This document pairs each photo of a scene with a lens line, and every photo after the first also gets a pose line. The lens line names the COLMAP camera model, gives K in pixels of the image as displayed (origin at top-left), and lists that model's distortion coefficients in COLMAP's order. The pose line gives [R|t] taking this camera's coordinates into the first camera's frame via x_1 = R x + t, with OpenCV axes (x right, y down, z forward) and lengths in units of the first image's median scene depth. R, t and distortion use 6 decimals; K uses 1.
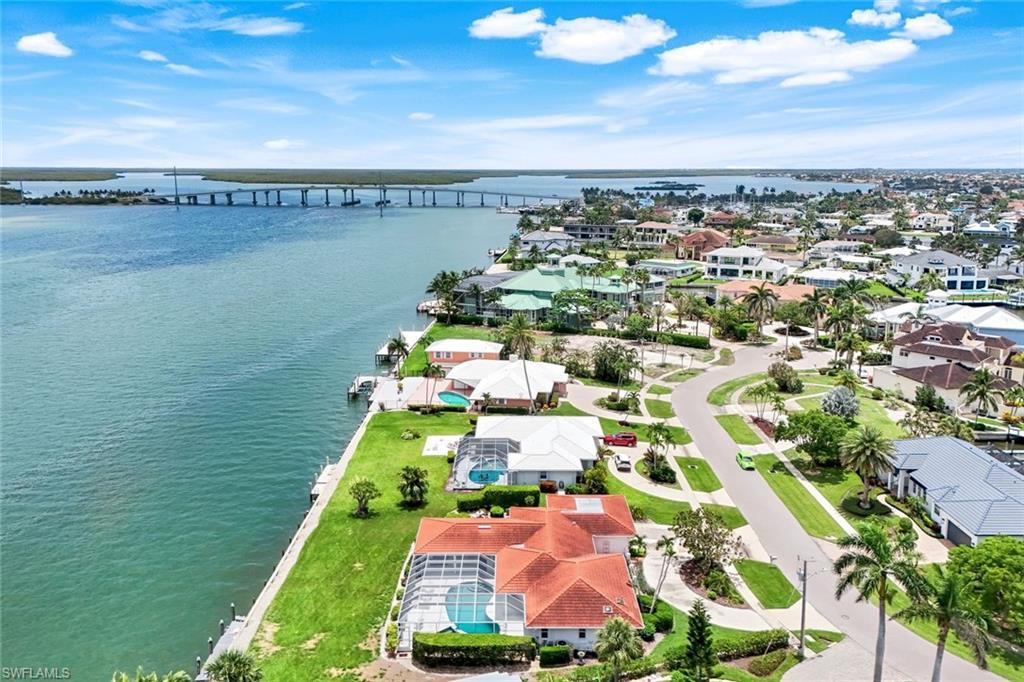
lens RADIAL K [[719.4, 0, 512.0], [0, 719.4, 341.0], [0, 0, 1]] dist [0.058634, 0.000088]
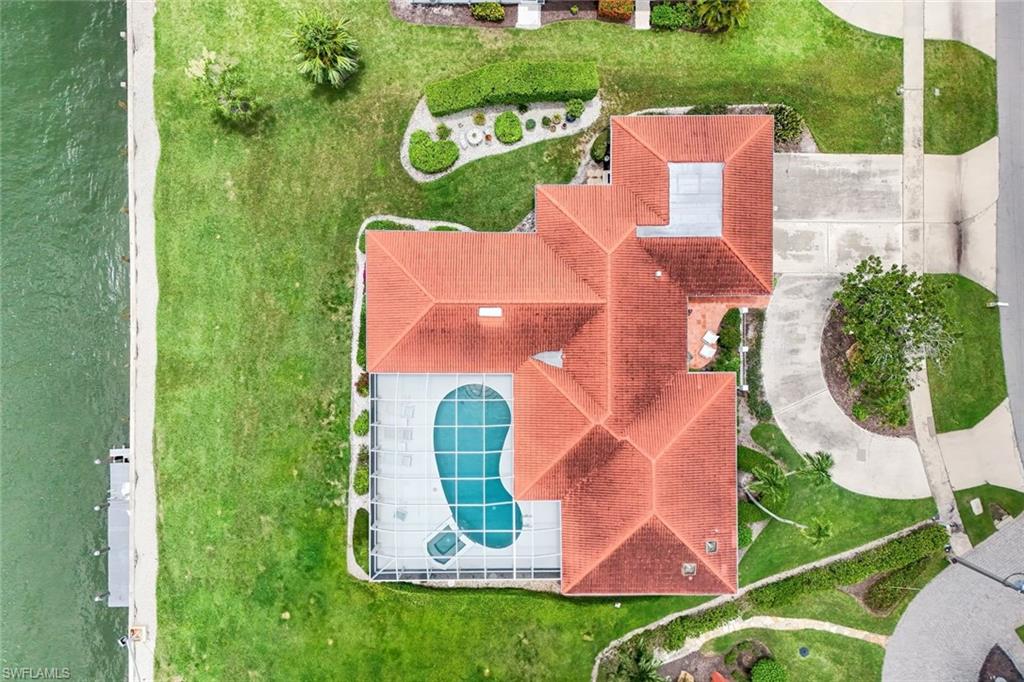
lens RADIAL K [[719.4, 0, 512.0], [0, 719.4, 341.0], [0, 0, 1]] dist [0.058634, 0.000088]
pose [[0.999960, 0.005470, 0.007042, -0.026881], [-0.008286, 0.278206, 0.960486, -0.258523], [0.003295, -0.960506, 0.278240, 0.874414]]
